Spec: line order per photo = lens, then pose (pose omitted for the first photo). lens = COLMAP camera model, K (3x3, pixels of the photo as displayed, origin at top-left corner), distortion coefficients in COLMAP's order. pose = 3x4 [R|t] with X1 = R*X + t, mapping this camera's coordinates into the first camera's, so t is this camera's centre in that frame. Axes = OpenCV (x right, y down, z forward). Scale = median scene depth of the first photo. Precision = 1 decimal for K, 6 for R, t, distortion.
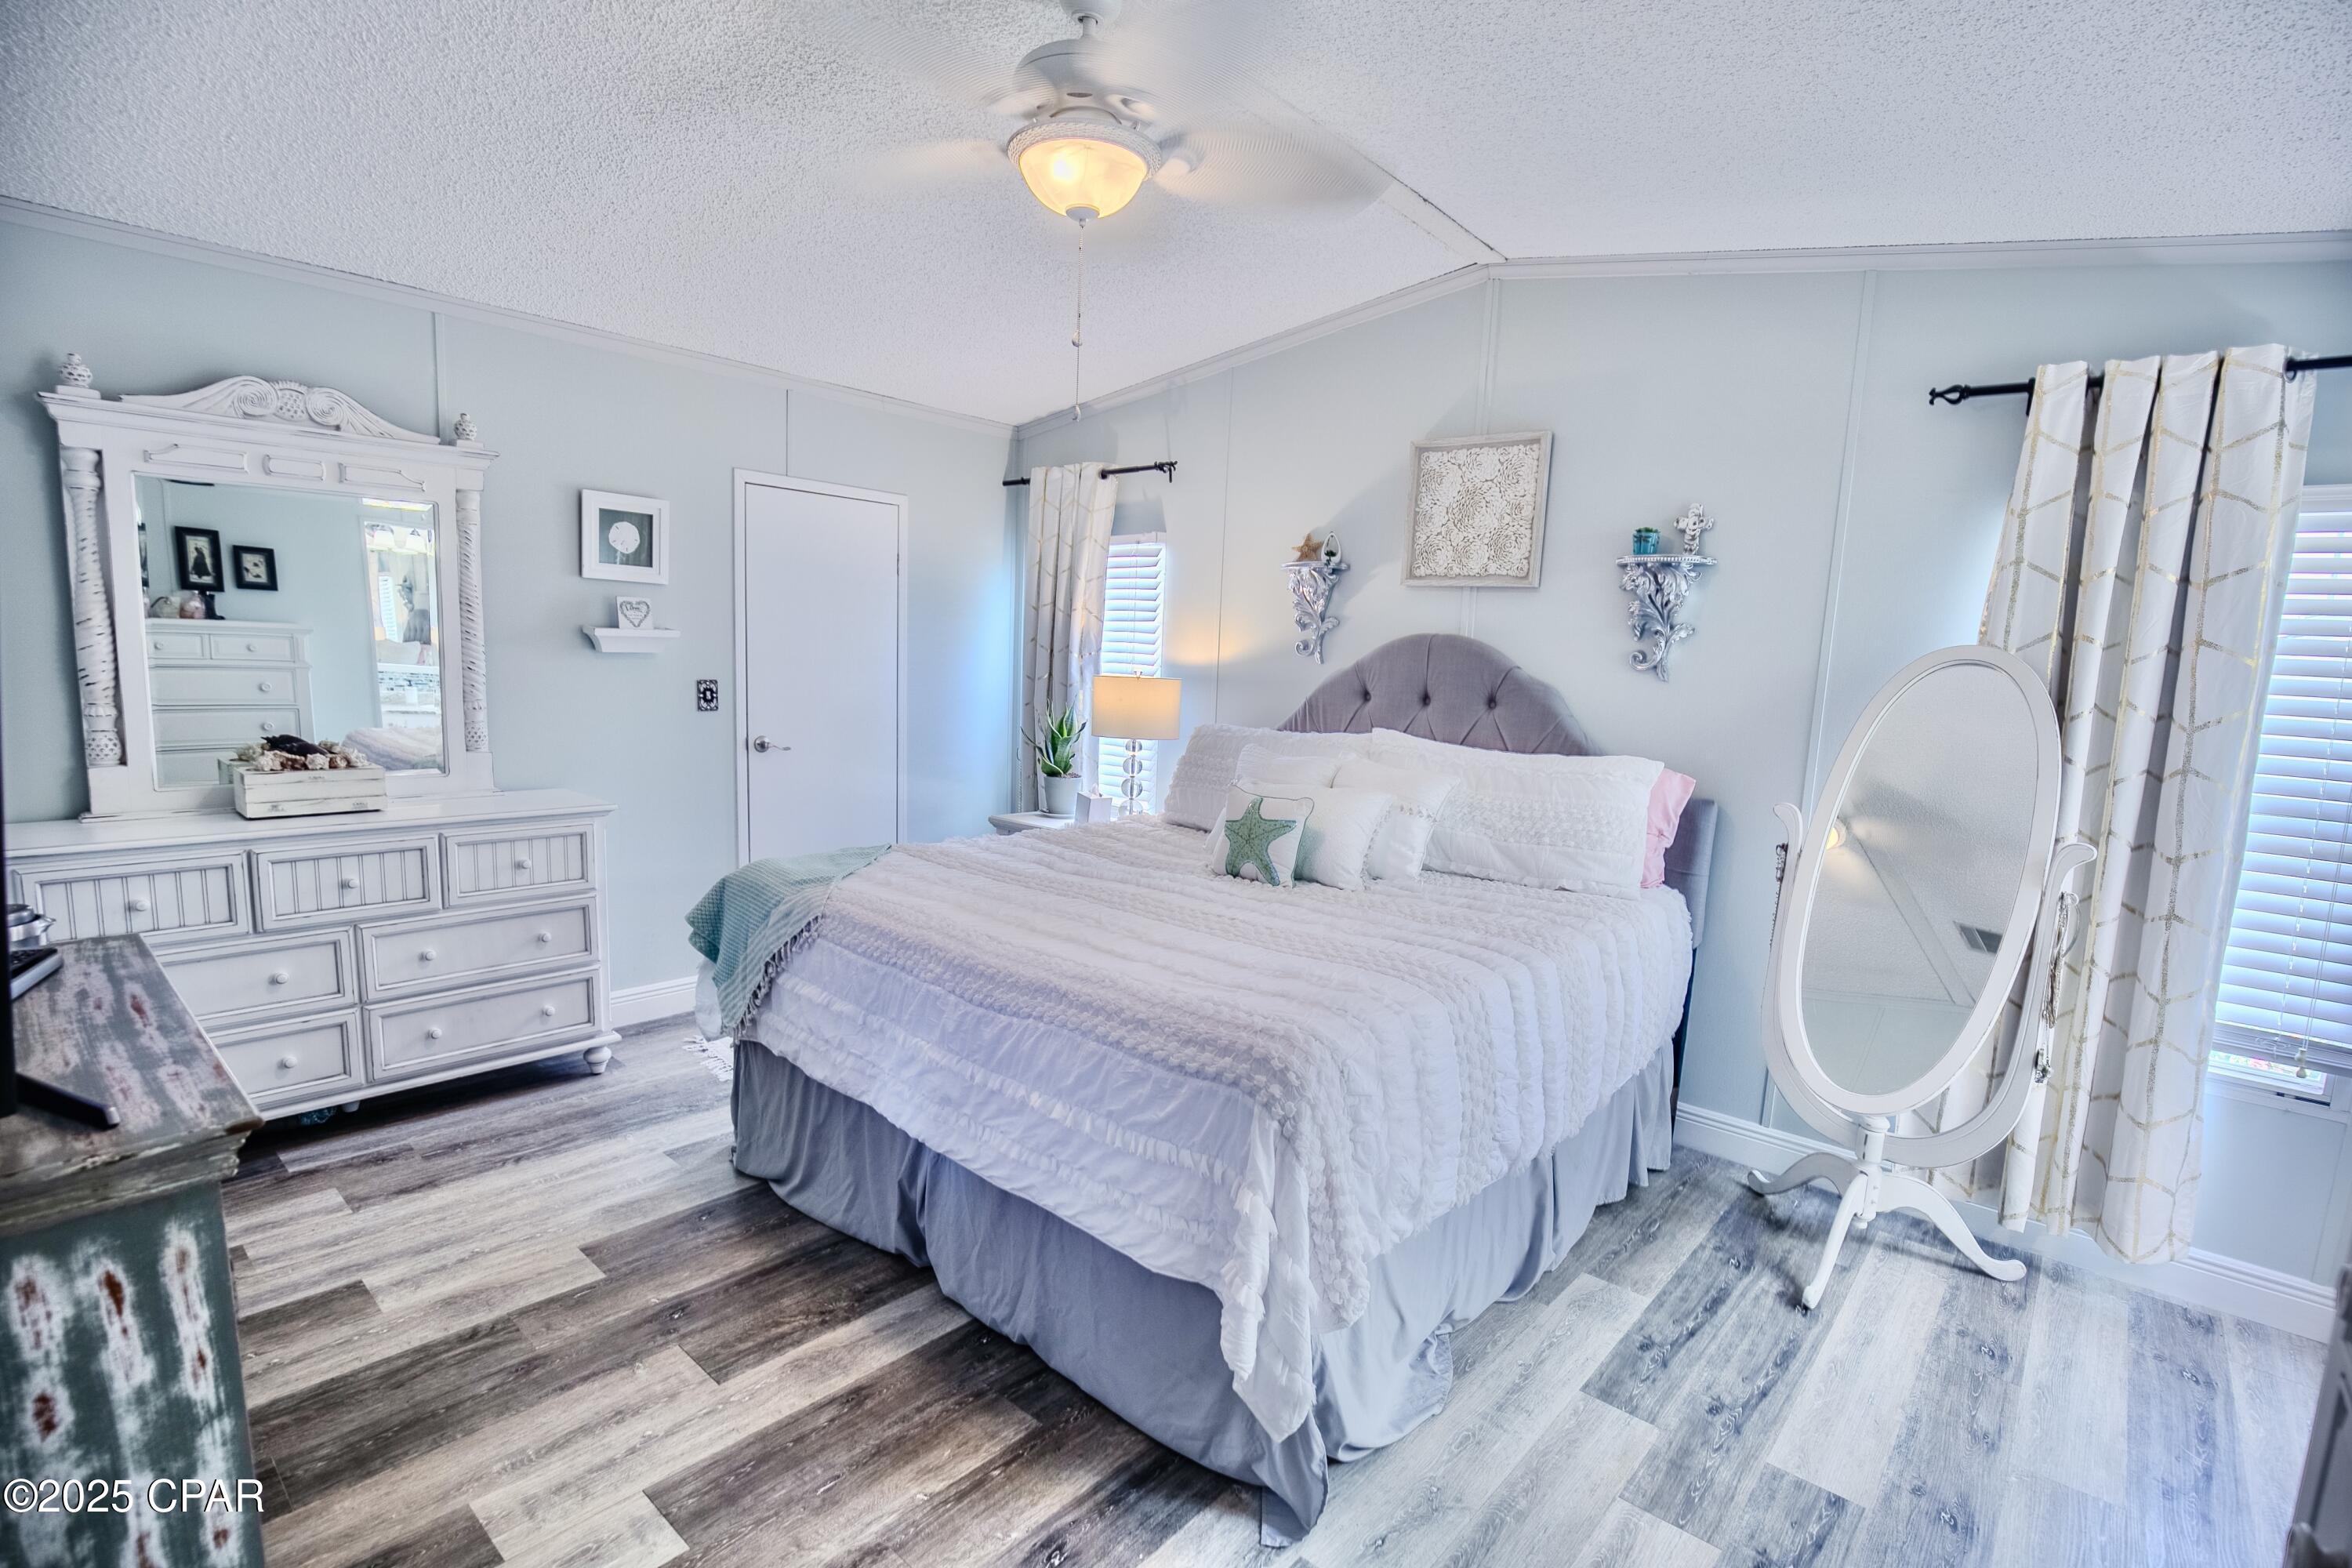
lens RADIAL K [[1119.3, 0, 1176.3], [0, 1119.3, 801.7], [0, 0, 1]] dist [-0.037286, 0.003813]
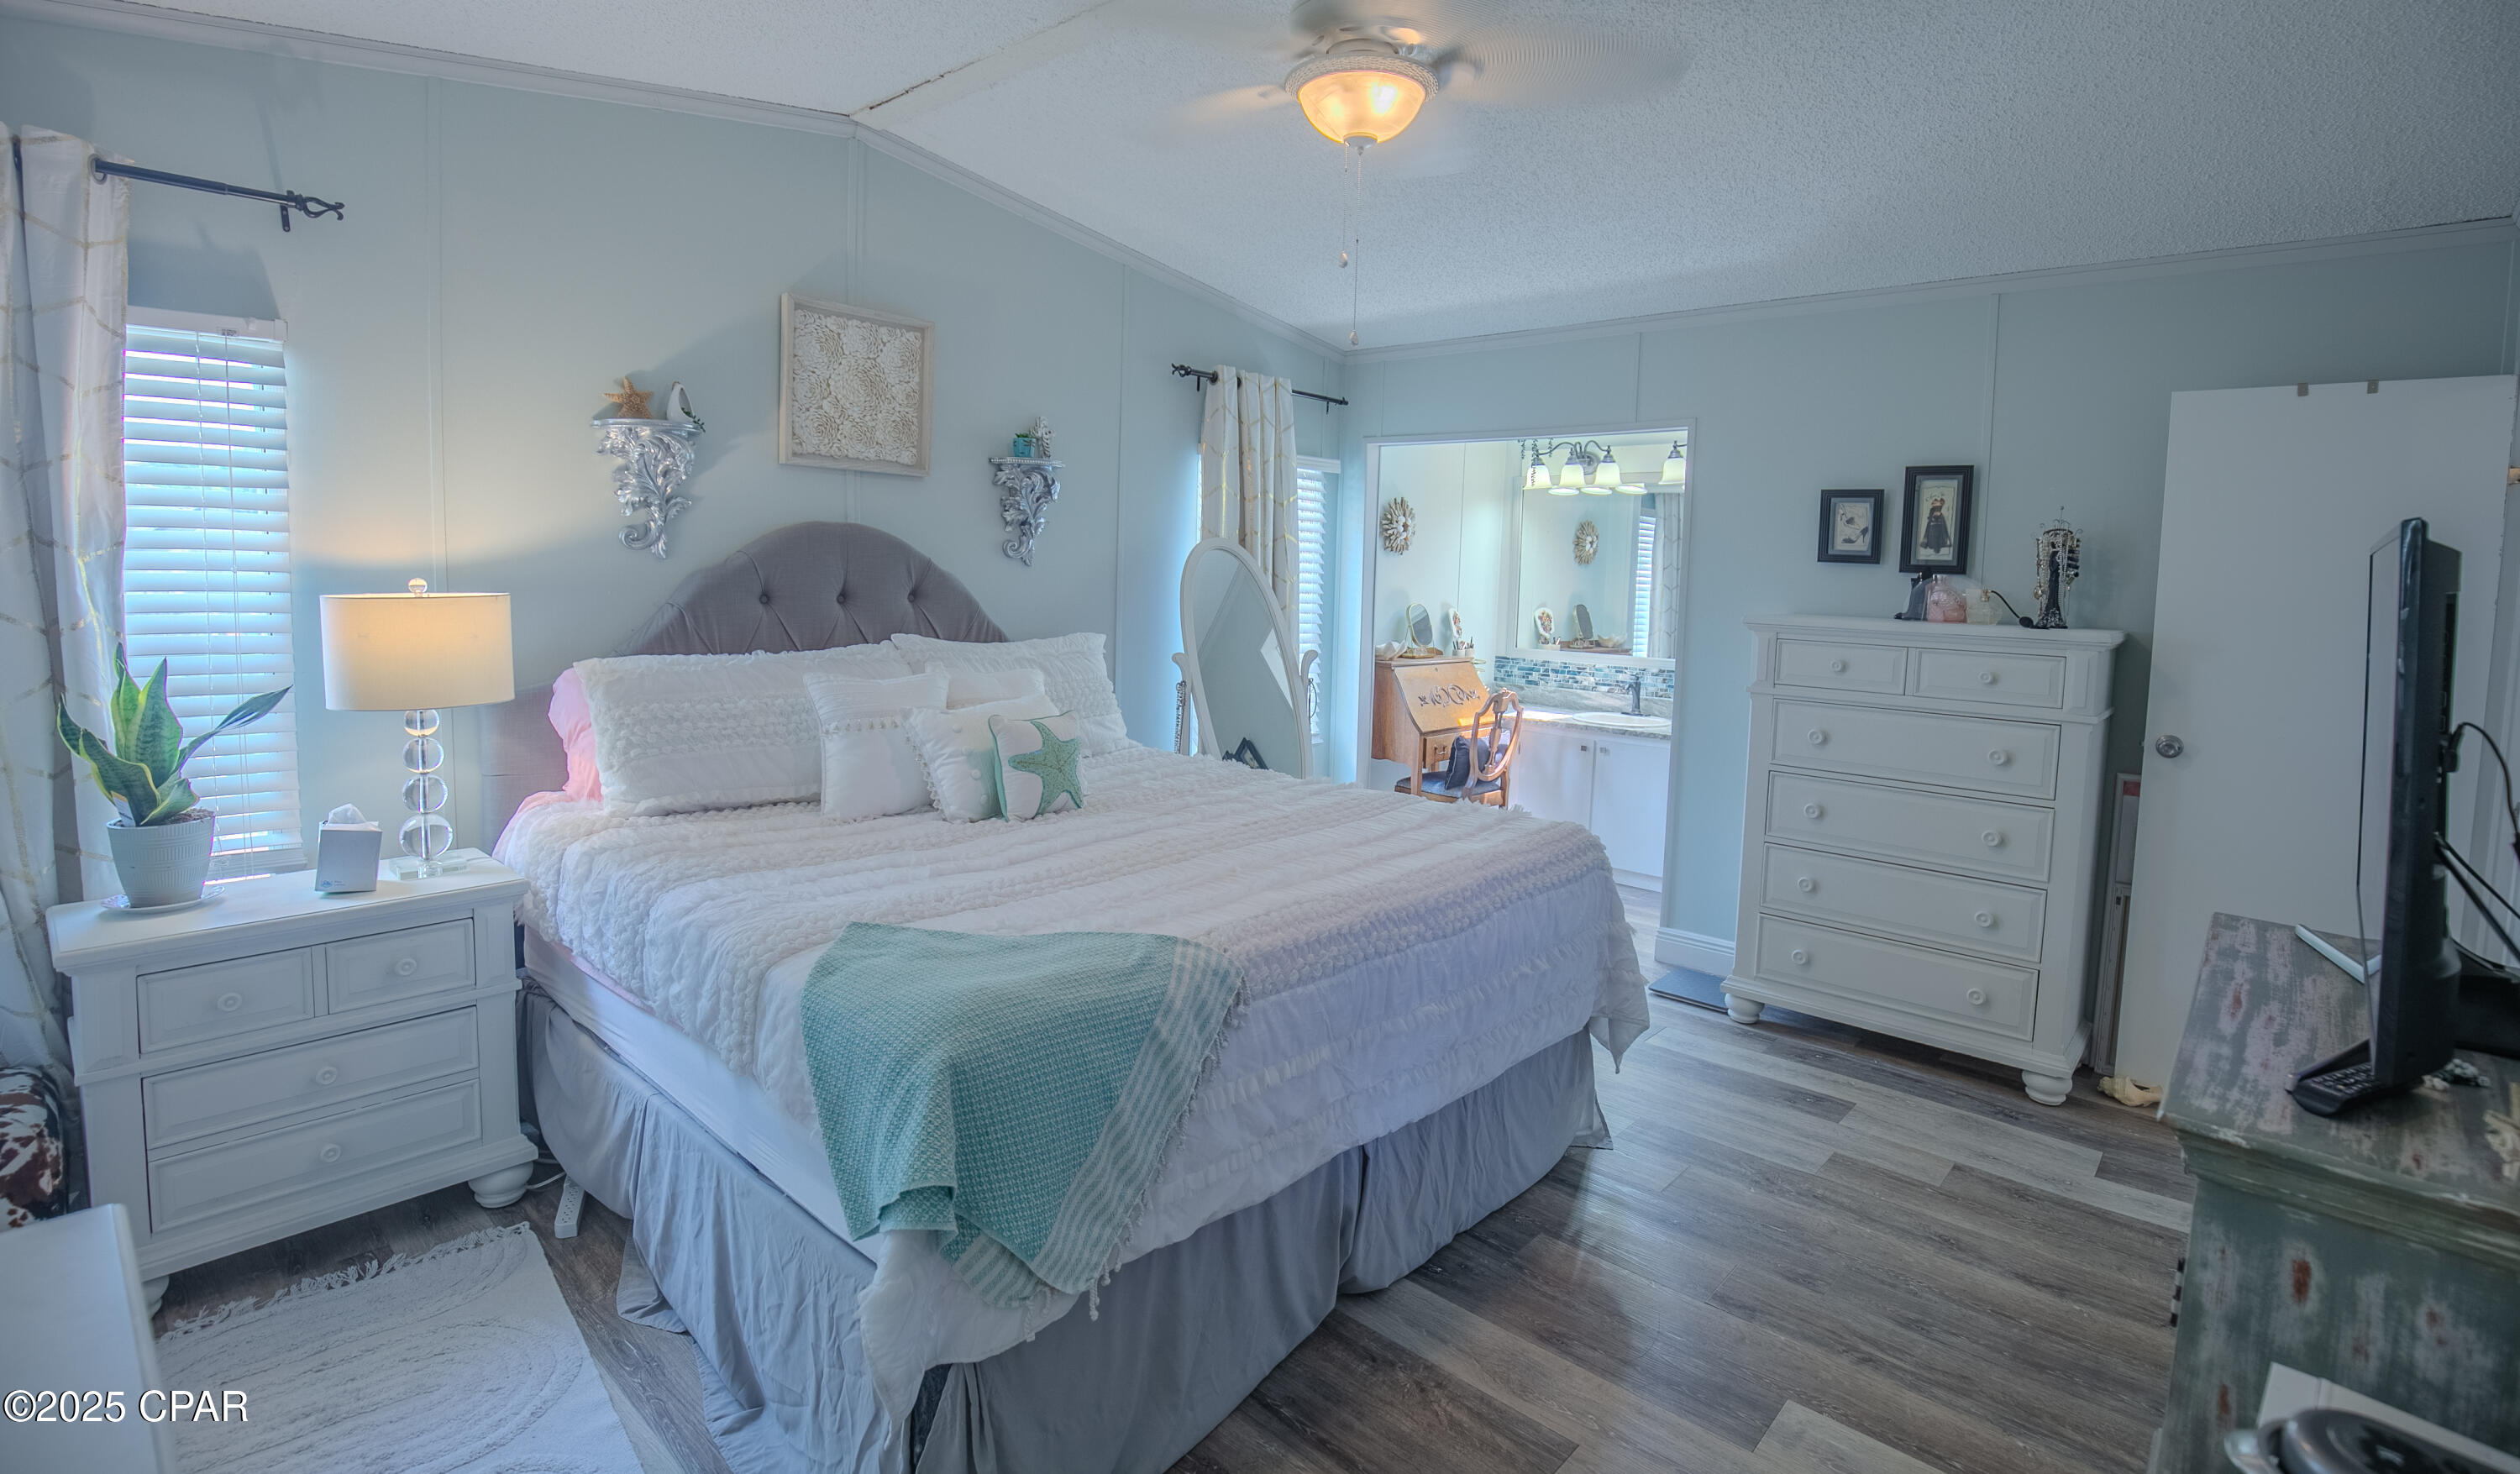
lens RADIAL K [[1162.3, 0, 1305.6], [0, 1162.3, 650.8], [0, 0, 1]] dist [-0.027110, -0.000513]
pose [[-0.000323, -0.117934, 0.993021, -0.996882], [0.102210, 0.987817, 0.117350, -0.174261], [-0.994763, 0.101534, 0.011735, 0.918703]]
